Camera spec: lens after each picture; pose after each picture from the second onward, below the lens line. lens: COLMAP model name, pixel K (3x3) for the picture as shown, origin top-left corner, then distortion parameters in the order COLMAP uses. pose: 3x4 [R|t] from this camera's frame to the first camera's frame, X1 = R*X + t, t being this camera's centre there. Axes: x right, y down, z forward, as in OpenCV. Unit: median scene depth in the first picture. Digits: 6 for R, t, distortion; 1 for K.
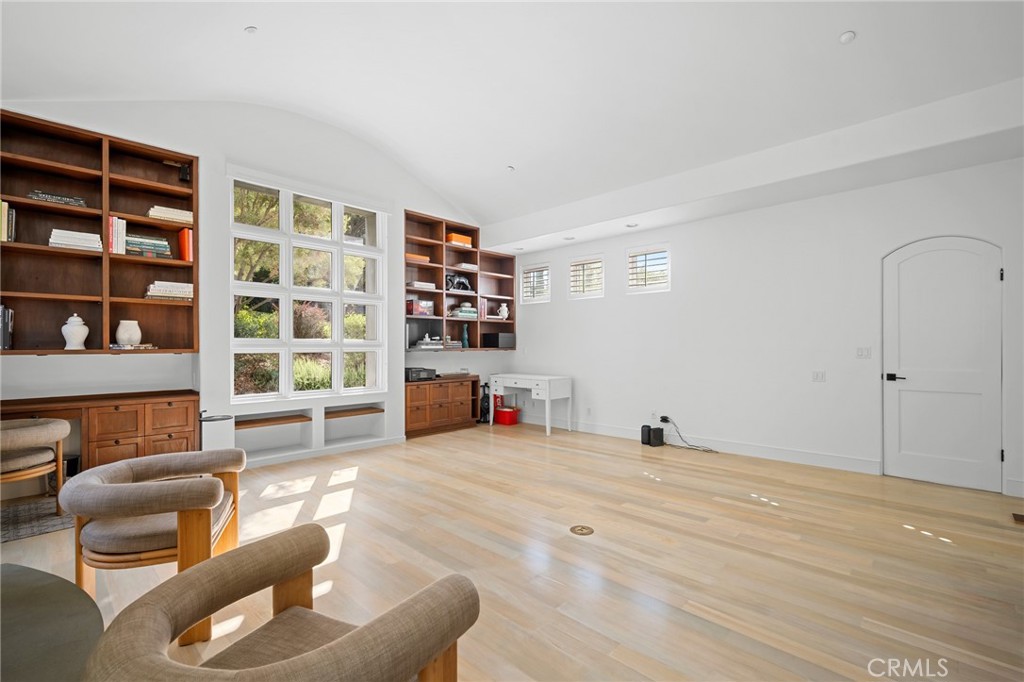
lens RADIAL K [[457.9, 0, 510.7], [0, 457.9, 344.9], [0, 0, 1]] dist [-0.002438, 0.000701]
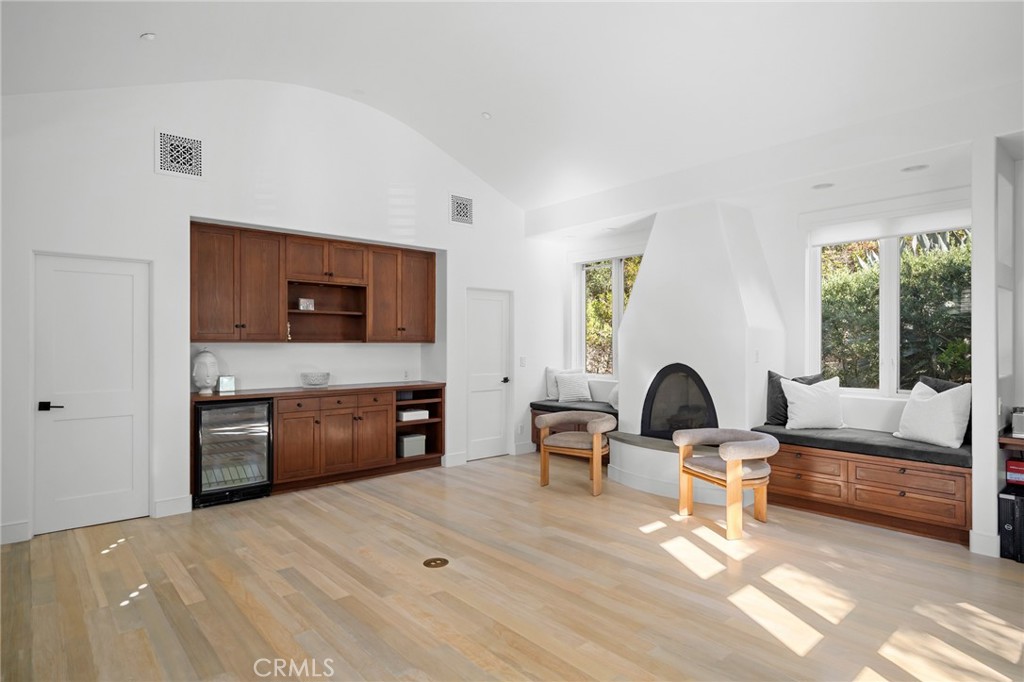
lens RADIAL K [[551.2, 0, 514.0], [0, 551.2, 343.9], [0, 0, 1]] dist [-0.004296, -0.001065]
pose [[-0.996878, -0.000280, 0.078951, -0.072857], [-0.000271, 1.000000, 0.000124, -0.035870], [-0.078951, 0.000102, -0.996879, 1.636829]]
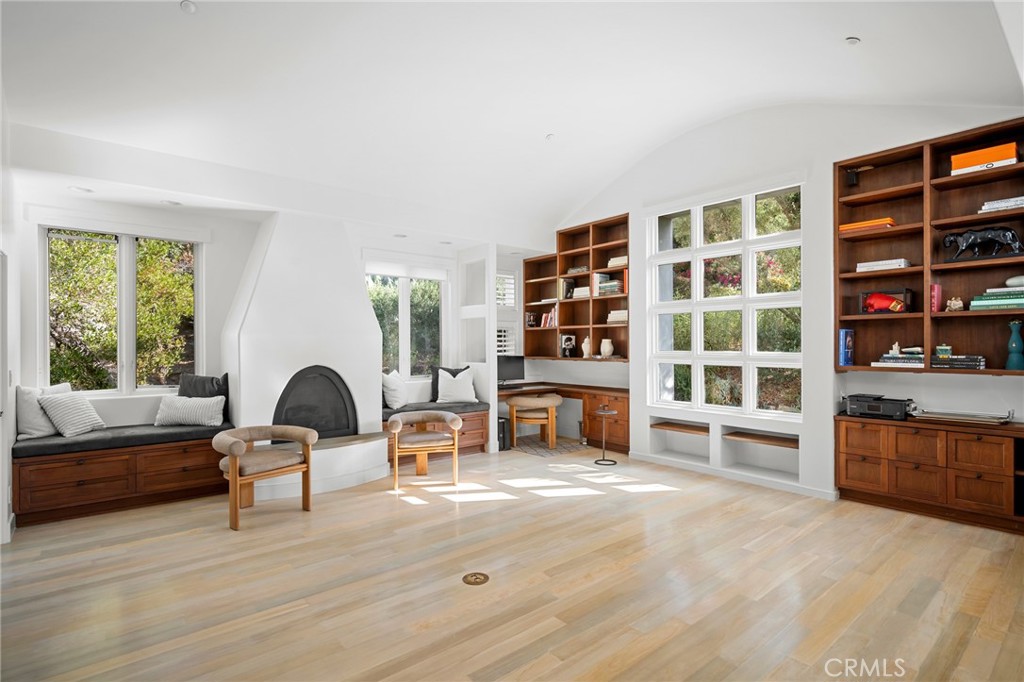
lens RADIAL K [[509.2, 0, 513.1], [0, 509.2, 340.8], [0, 0, 1]] dist [-0.002122, 0.000504]
pose [[-0.111196, -0.006827, -0.993775, 0.875361], [0.004370, 0.999963, -0.007359, -0.038512], [0.993789, -0.005161, -0.111162, 0.915294]]
